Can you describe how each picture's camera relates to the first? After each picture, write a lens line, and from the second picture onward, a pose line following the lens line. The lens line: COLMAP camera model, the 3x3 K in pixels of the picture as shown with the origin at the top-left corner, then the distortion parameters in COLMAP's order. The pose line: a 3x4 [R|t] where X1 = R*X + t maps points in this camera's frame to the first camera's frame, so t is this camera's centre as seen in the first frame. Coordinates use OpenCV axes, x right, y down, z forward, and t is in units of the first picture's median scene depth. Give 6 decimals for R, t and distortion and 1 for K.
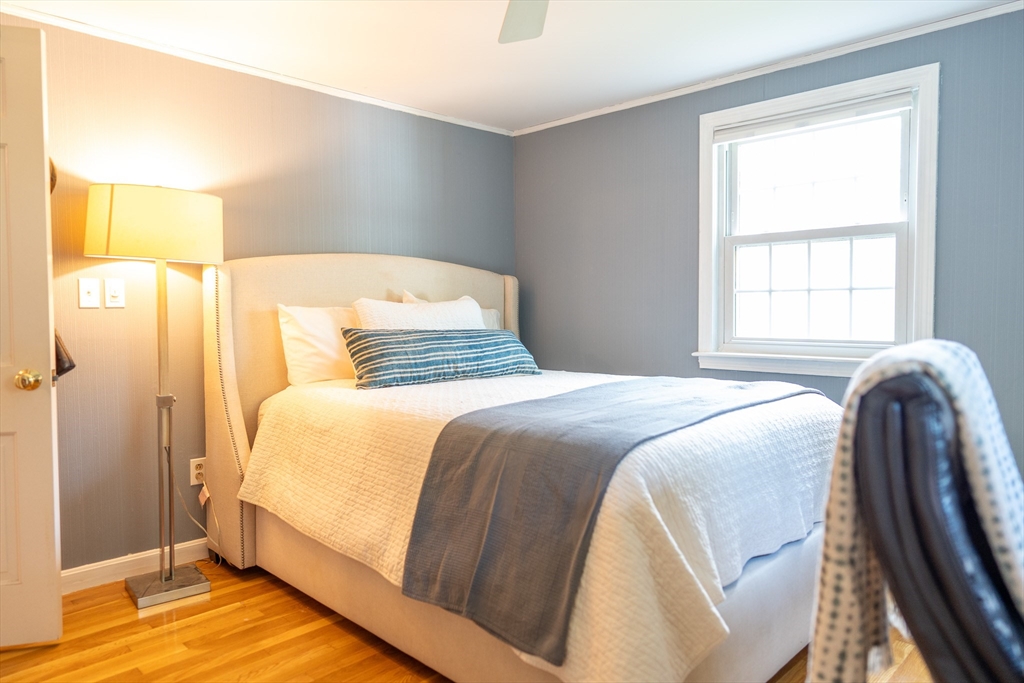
lens RADIAL K [[674.1, 0, 514.6], [0, 674.1, 333.6], [0, 0, 1]] dist [-0.003748, 0.001146]
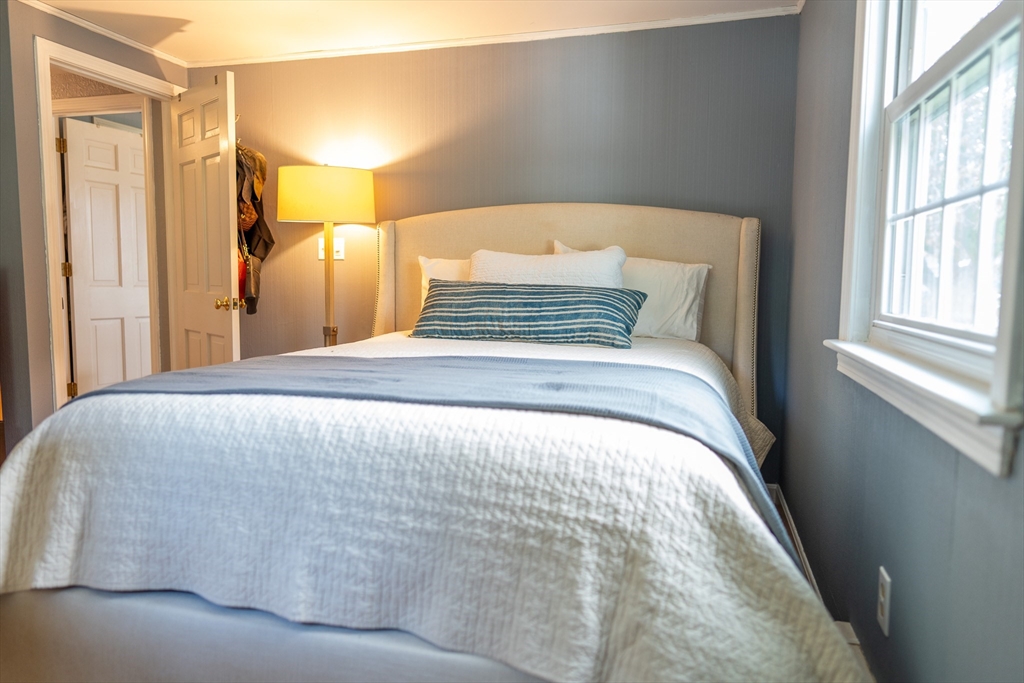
lens RADIAL K [[674.1, 0, 514.6], [0, 674.1, 333.6], [0, 0, 1]] dist [-0.003748, 0.001146]
pose [[0.486868, 0.084026, -0.869425, 0.680482], [-0.047924, 0.996433, 0.069464, -0.001764], [0.872160, 0.007847, 0.489158, 0.584646]]
